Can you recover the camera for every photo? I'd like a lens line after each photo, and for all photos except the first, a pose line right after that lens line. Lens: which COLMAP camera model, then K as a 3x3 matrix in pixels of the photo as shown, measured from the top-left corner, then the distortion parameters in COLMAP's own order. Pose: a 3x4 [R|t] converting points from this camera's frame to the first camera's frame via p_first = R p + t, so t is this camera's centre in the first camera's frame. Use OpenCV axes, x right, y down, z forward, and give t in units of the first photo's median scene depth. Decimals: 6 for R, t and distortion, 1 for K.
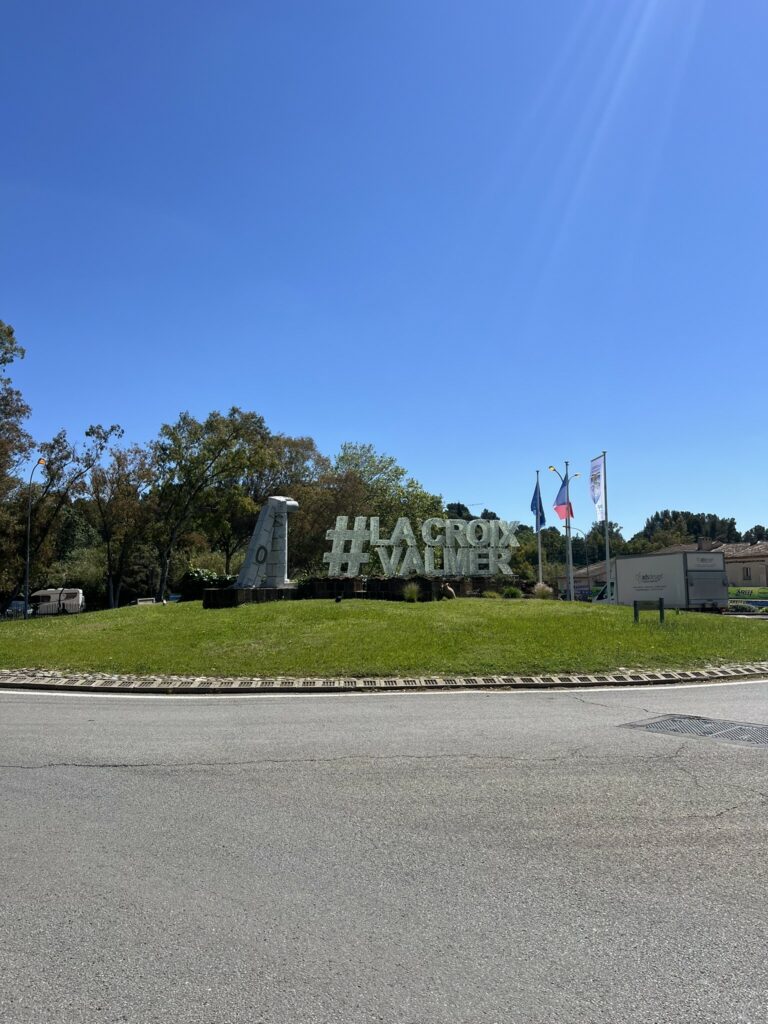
lens RADIAL K [[757.6, 0, 384.0], [0, 757.6, 512.0], [0, 0, 1]] dist [0.092865, -0.002724]
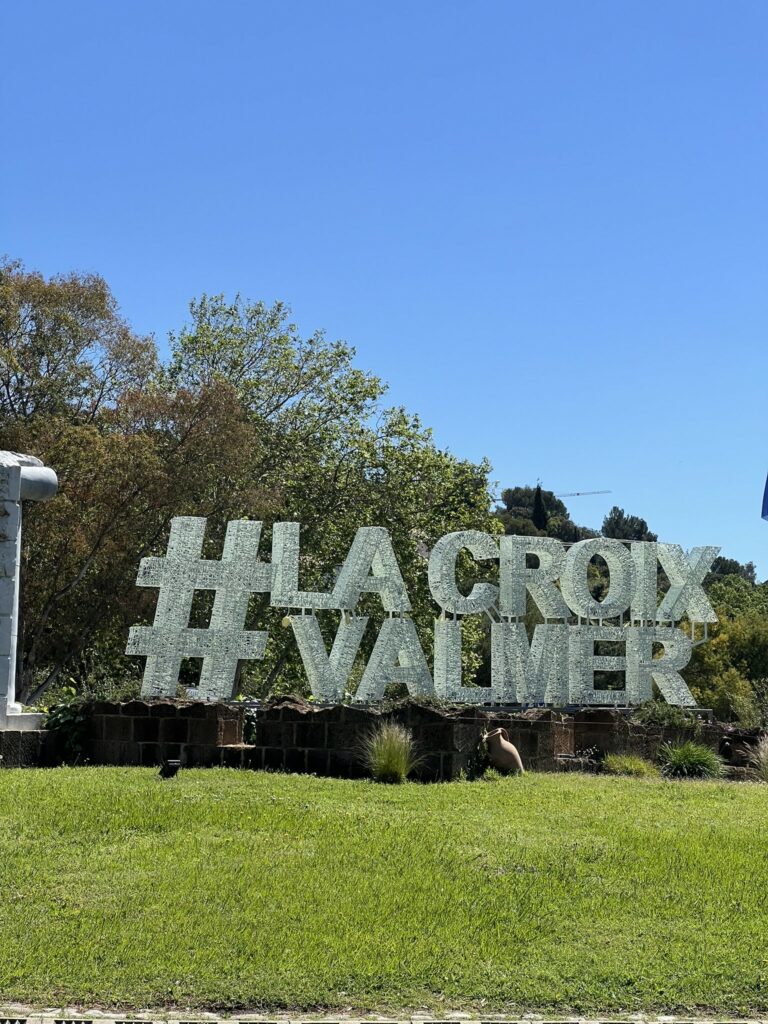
lens RADIAL K [[2278.6, 0, 384.0], [0, 2278.6, 512.0], [0, 0, 1]] dist [-0.221321, 6.843915]
pose [[0.999088, 0.028957, 0.031386, -0.001006], [-0.029000, 0.999579, 0.000908, -0.000103], [-0.031346, -0.001818, 0.999507, 0.005244]]
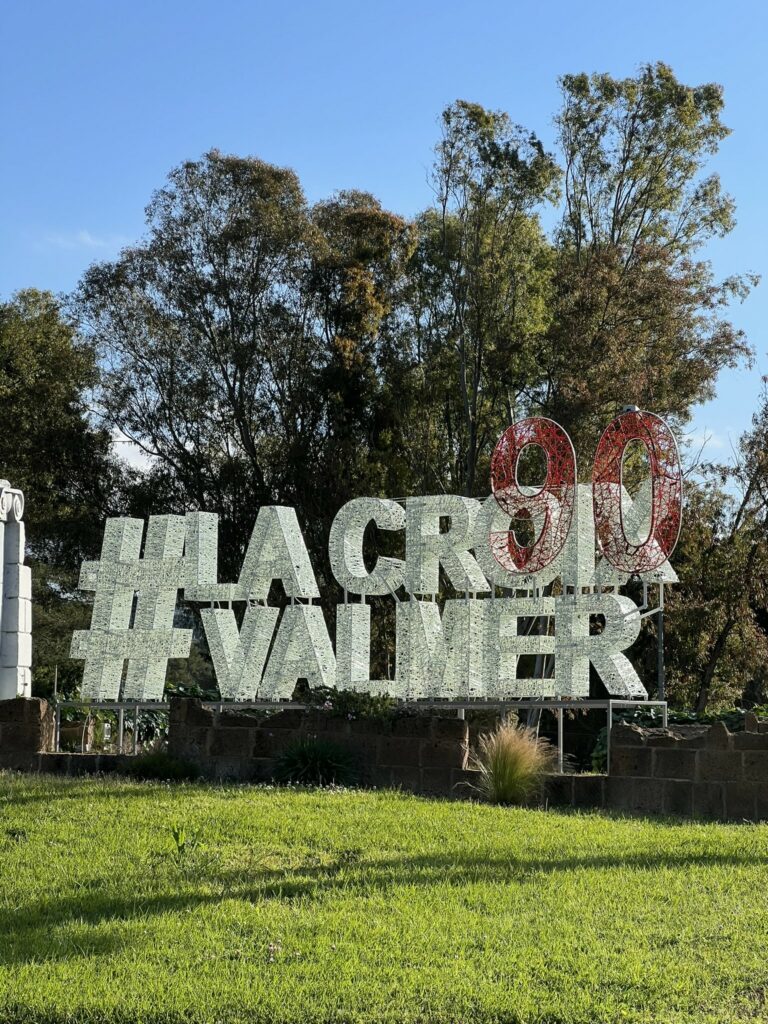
lens RADIAL K [[2283.2, 0, 384.0], [0, 2283.2, 512.0], [0, 0, 1]] dist [-0.047750, 0.279093]
pose [[0.484633, -0.074274, -0.871559, 0.787998], [0.059718, 0.996873, -0.051746, 0.055972], [0.872677, -0.026970, 0.487553, 0.567374]]
